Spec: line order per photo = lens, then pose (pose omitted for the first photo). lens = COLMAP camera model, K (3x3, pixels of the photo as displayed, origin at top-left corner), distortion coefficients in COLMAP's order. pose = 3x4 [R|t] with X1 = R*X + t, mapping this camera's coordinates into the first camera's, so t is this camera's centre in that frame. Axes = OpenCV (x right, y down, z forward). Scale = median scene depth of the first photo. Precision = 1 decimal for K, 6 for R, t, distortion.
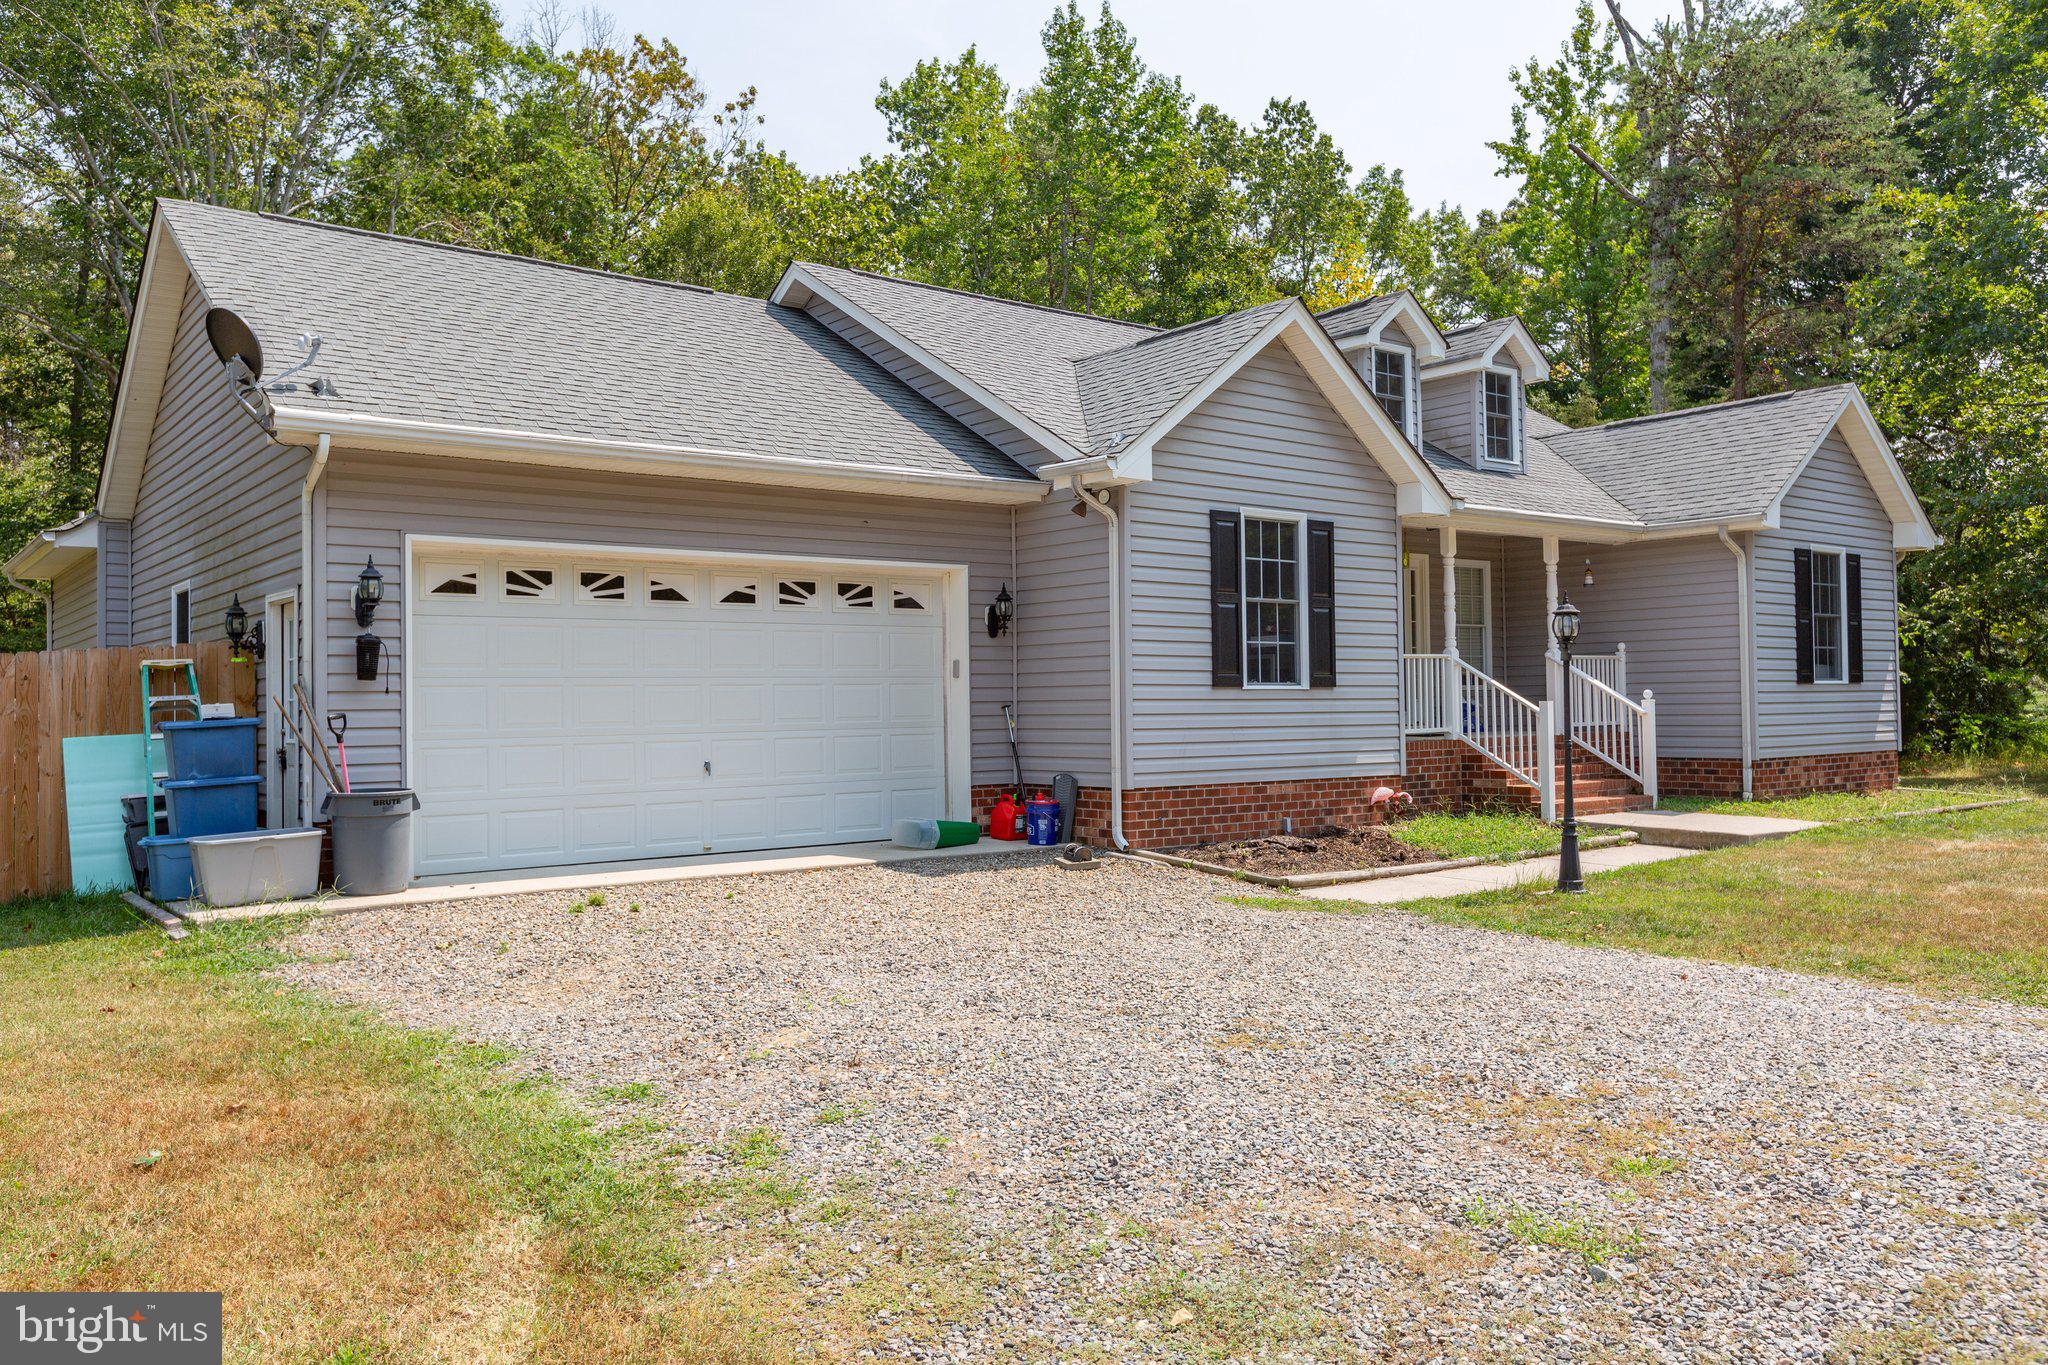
lens RADIAL K [[1547.5, 0, 1021.0], [0, 1547.5, 681.0], [0, 0, 1]] dist [0.007200, 0.001262]
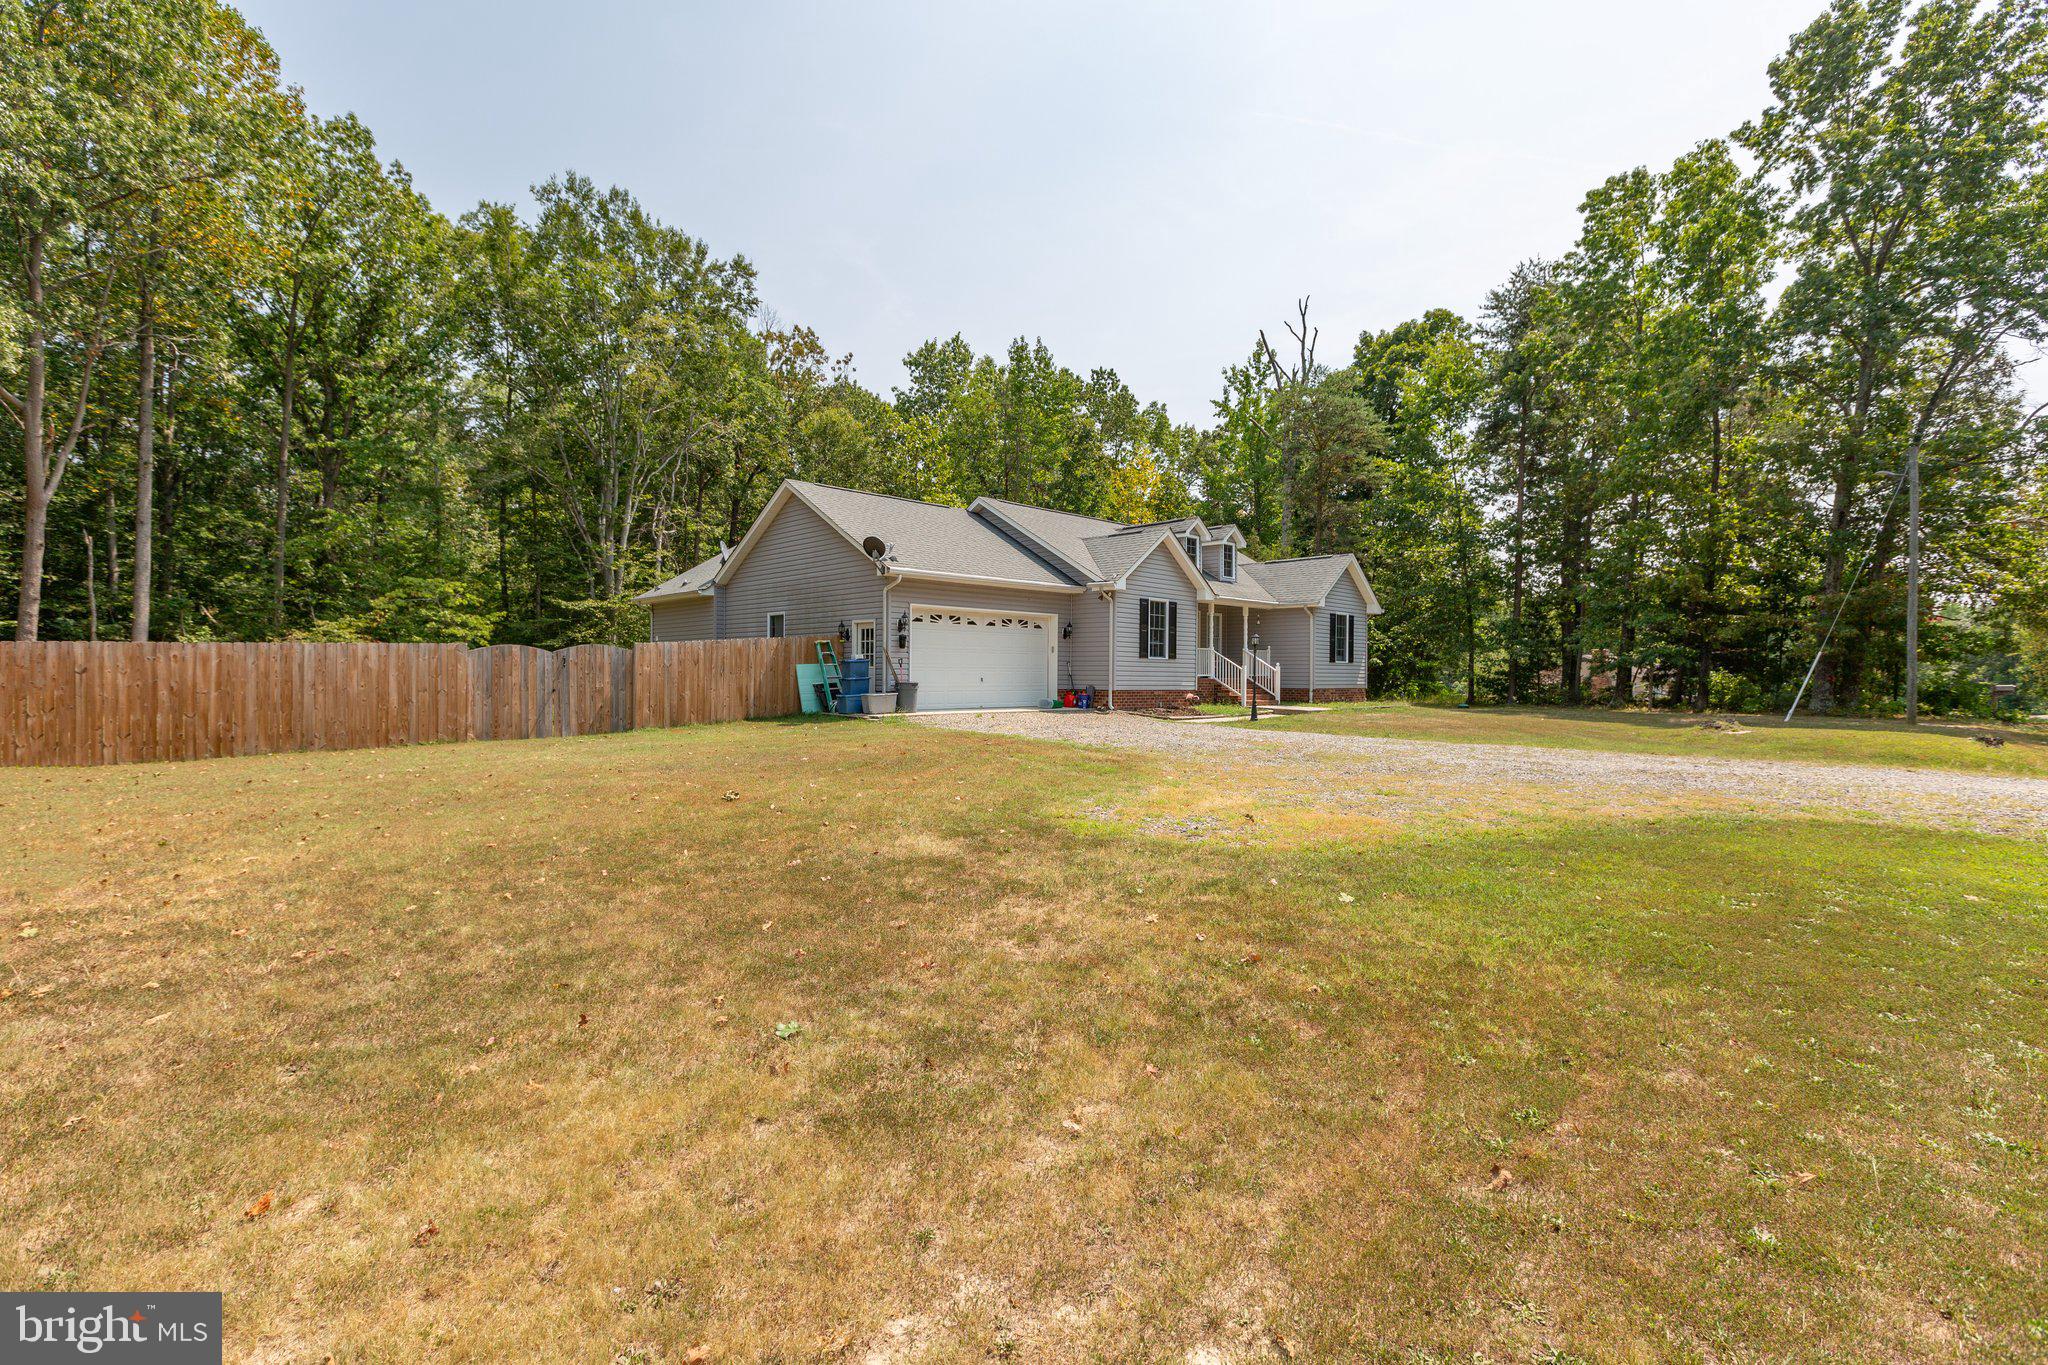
lens RADIAL K [[919.2, 0, 1017.3], [0, 919.2, 687.0], [0, 0, 1]] dist [0.007359, 0.001317]
pose [[0.993099, 0.020401, 0.115487, -0.266820], [-0.023996, 0.999267, 0.029828, 0.011395], [-0.114794, -0.032393, 0.992861, -0.625815]]
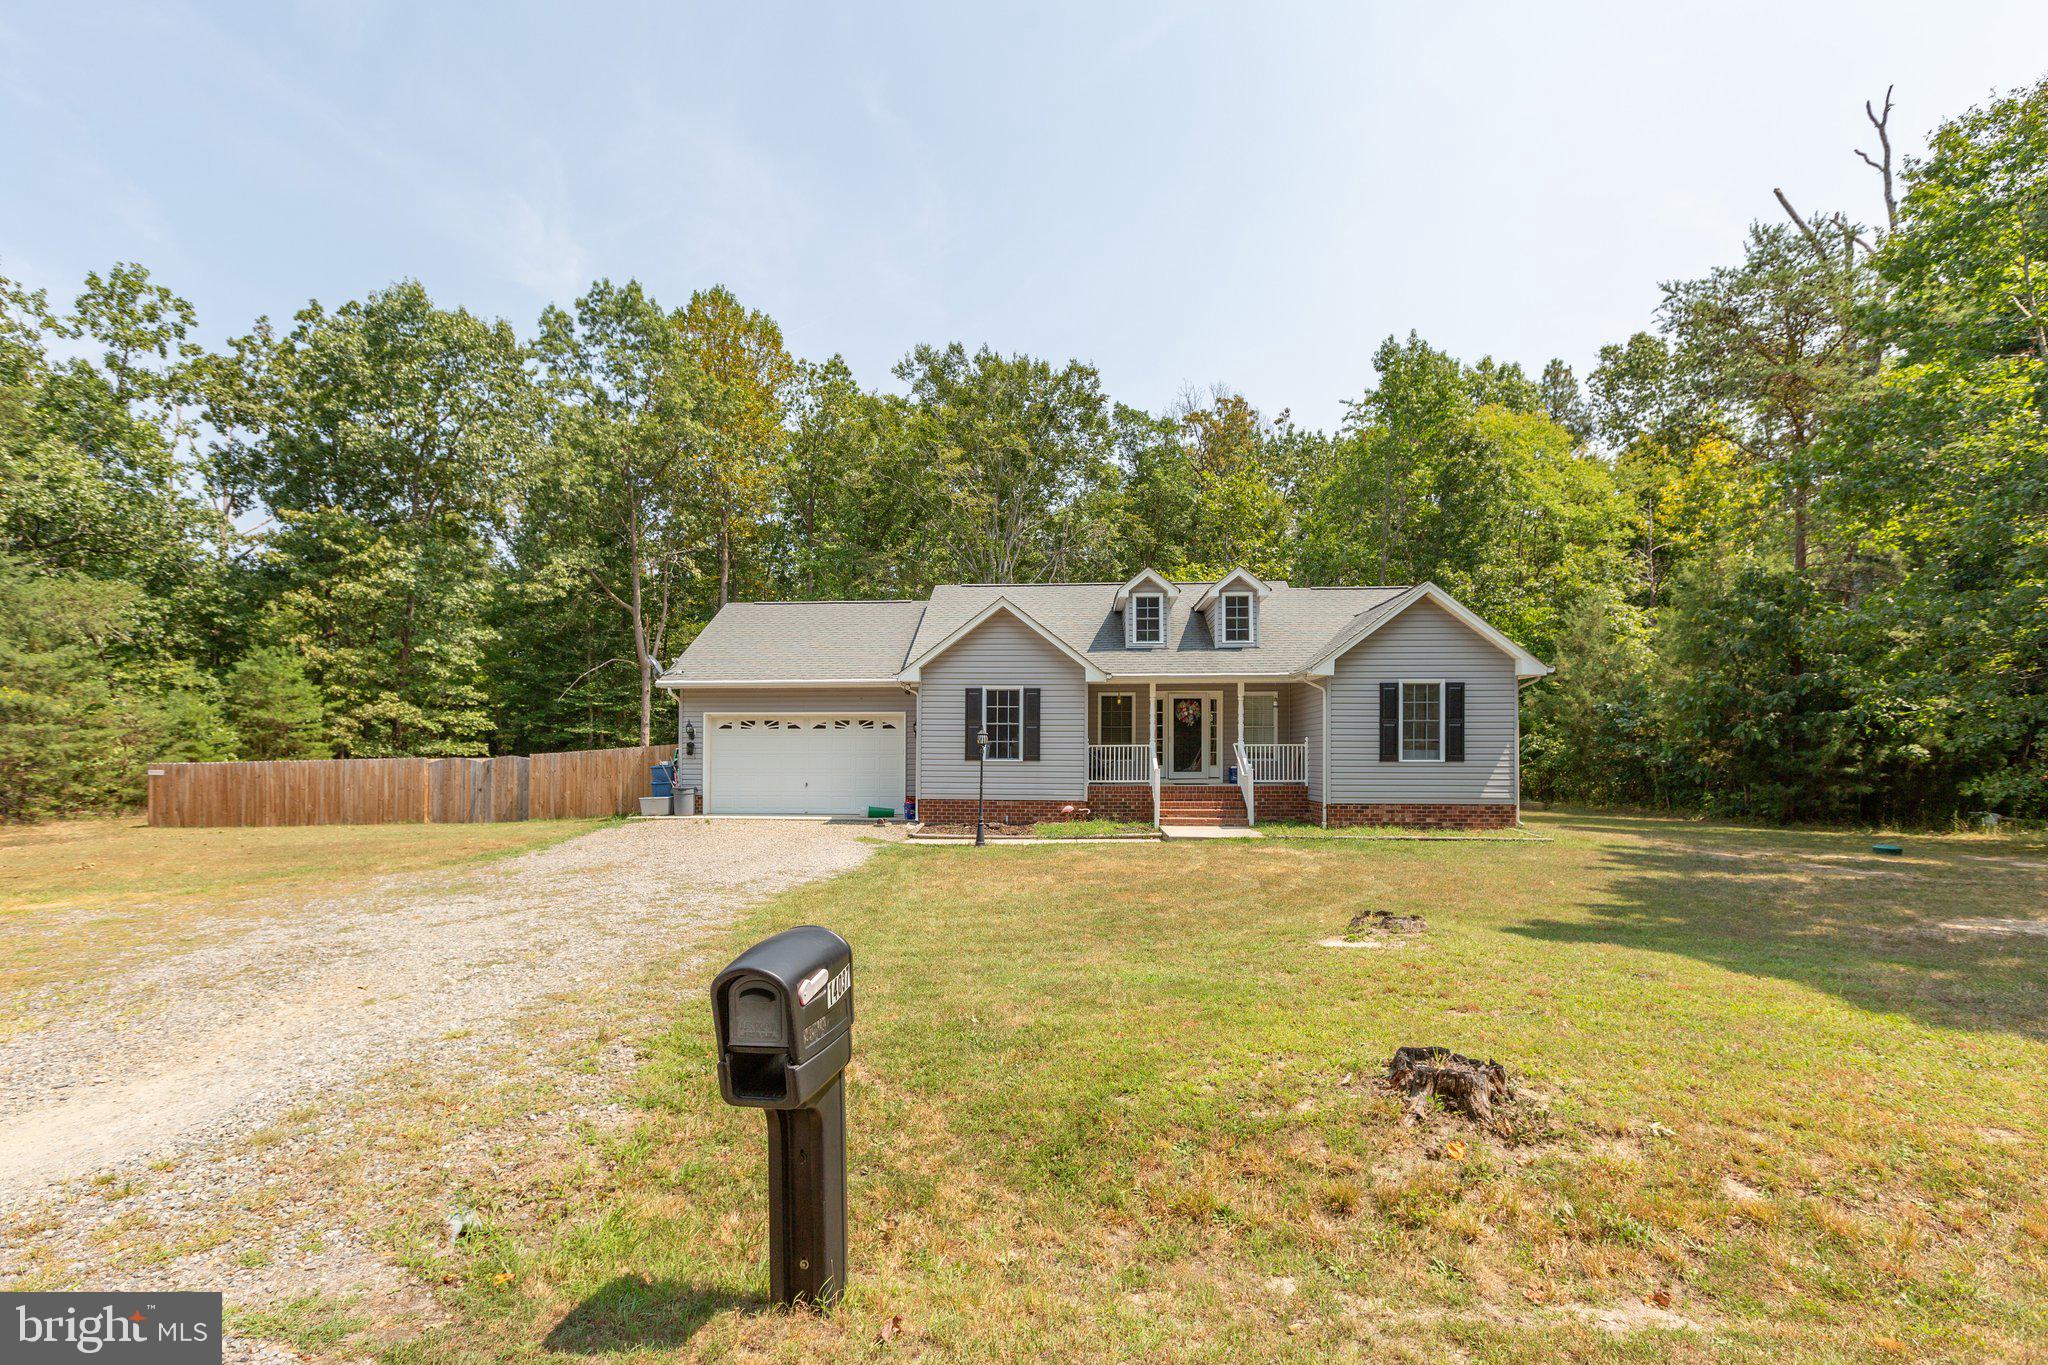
lens RADIAL K [[919.2, 0, 975.3], [0, 919.2, 753.4], [0, 0, 1]] dist [0.007359, 0.001317]
pose [[0.739212, 0.012603, -0.673354, 0.952318], [-0.001487, 0.999853, 0.017081, -0.027039], [0.673471, -0.011625, 0.739123, -0.062678]]
